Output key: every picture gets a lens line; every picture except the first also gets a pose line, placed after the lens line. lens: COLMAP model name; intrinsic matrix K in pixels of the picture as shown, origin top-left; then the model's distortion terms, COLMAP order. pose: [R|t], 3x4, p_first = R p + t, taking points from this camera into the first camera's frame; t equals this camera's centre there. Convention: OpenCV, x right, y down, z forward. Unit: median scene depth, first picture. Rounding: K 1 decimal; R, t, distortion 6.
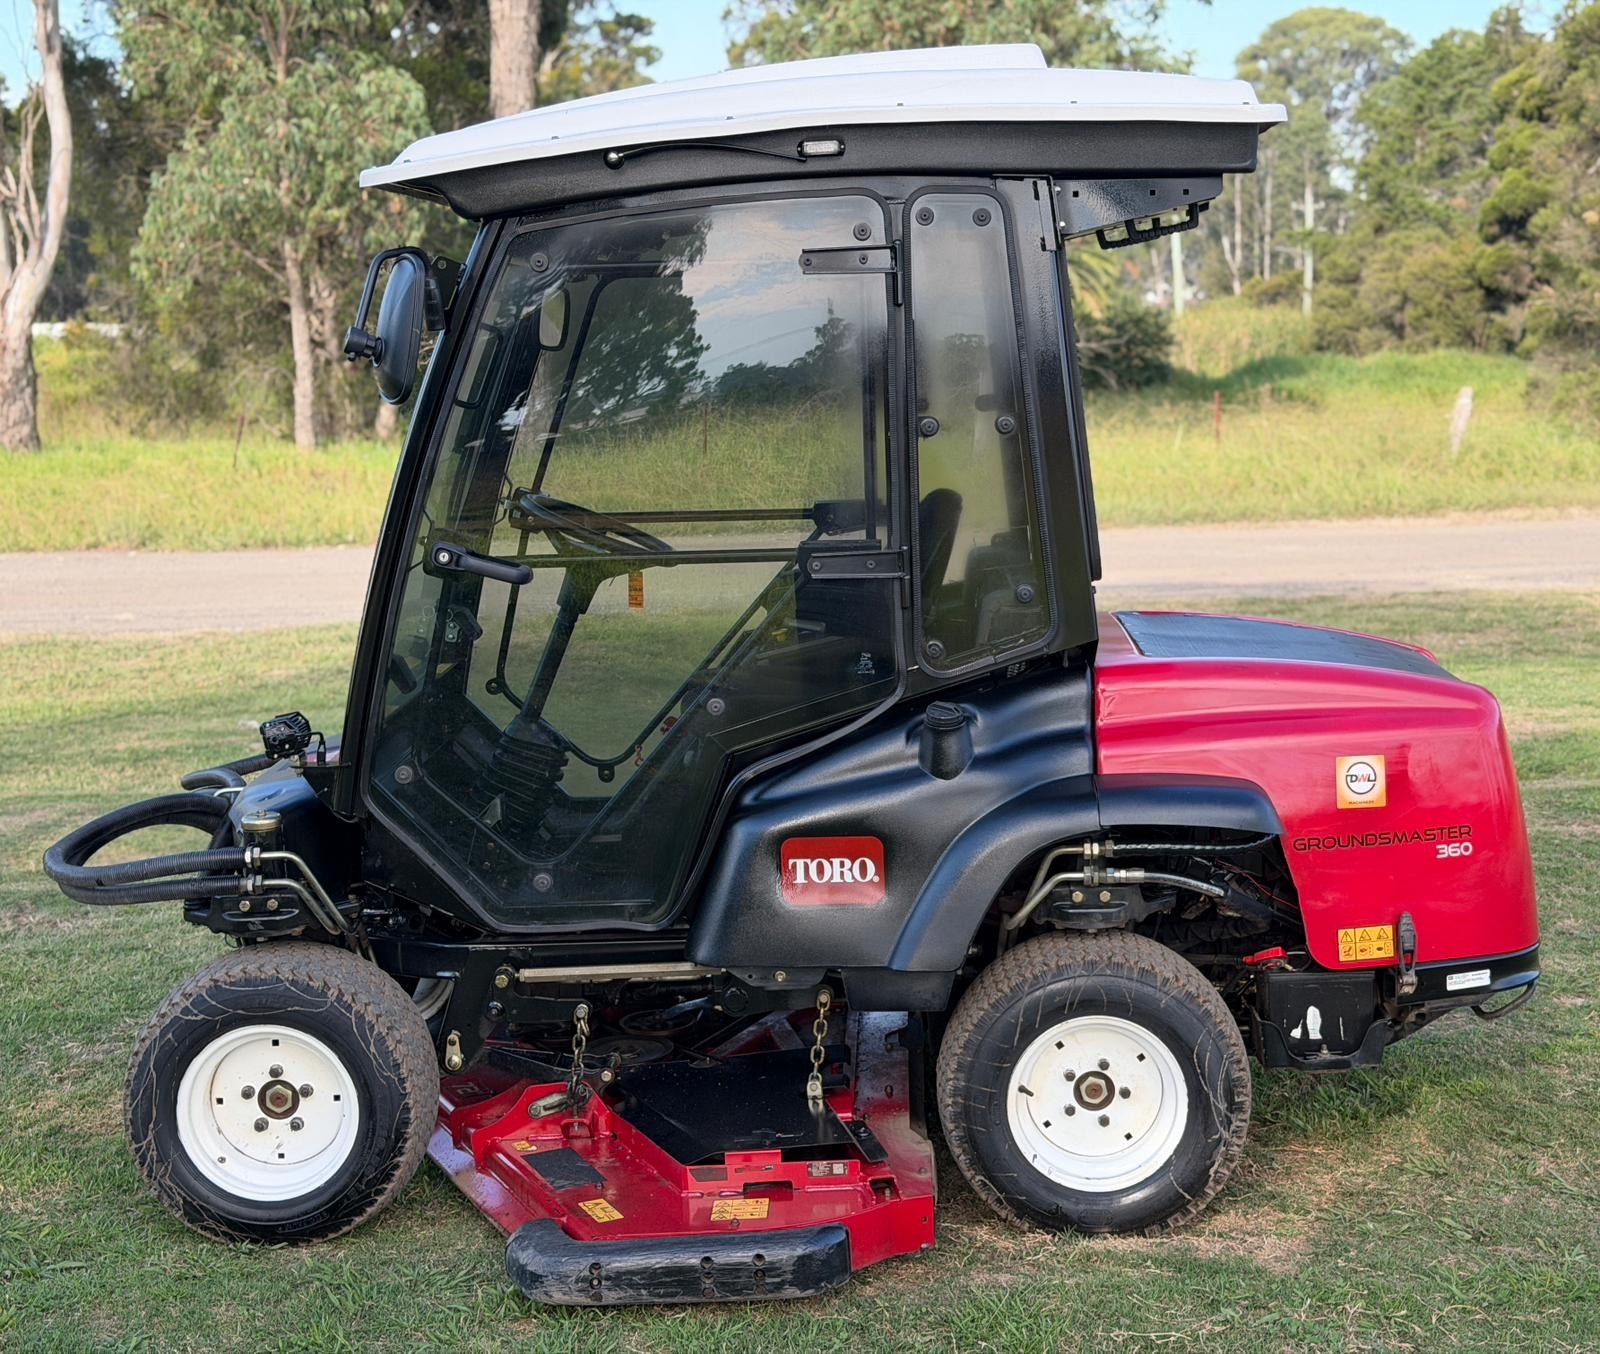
lens RADIAL K [[2535.3, 0, 825.0], [0, 2535.3, 674.1], [0, 0, 1]] dist [0.108908, 0.133050]
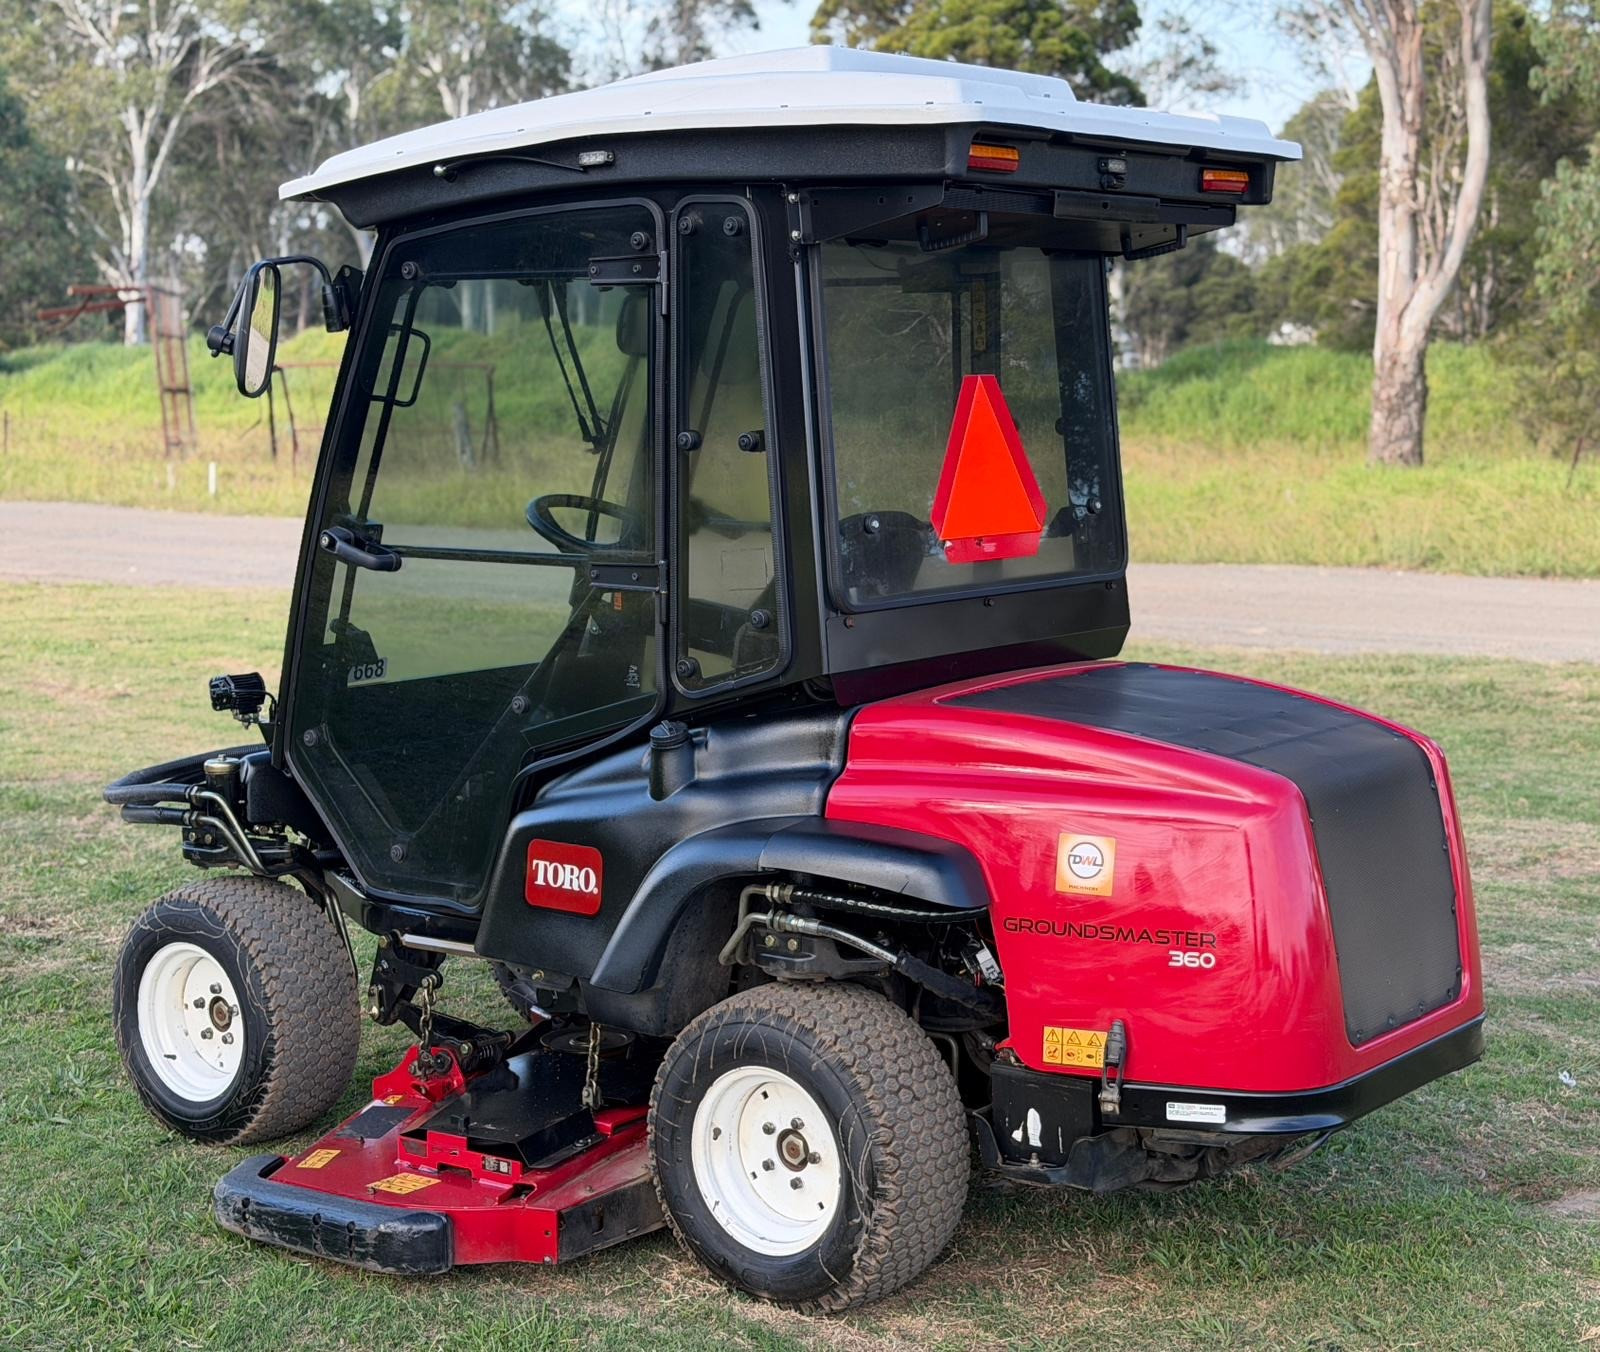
lens RADIAL K [[2670.6, 0, 800.0], [0, 2670.6, 676.0], [0, 0, 1]] dist [0.083240, 0.223704]
pose [[0.804059, 0.095572, -0.586818, 0.678770], [-0.102265, 0.994517, 0.021848, -0.033419], [0.585689, 0.042444, 0.809424, 0.191754]]
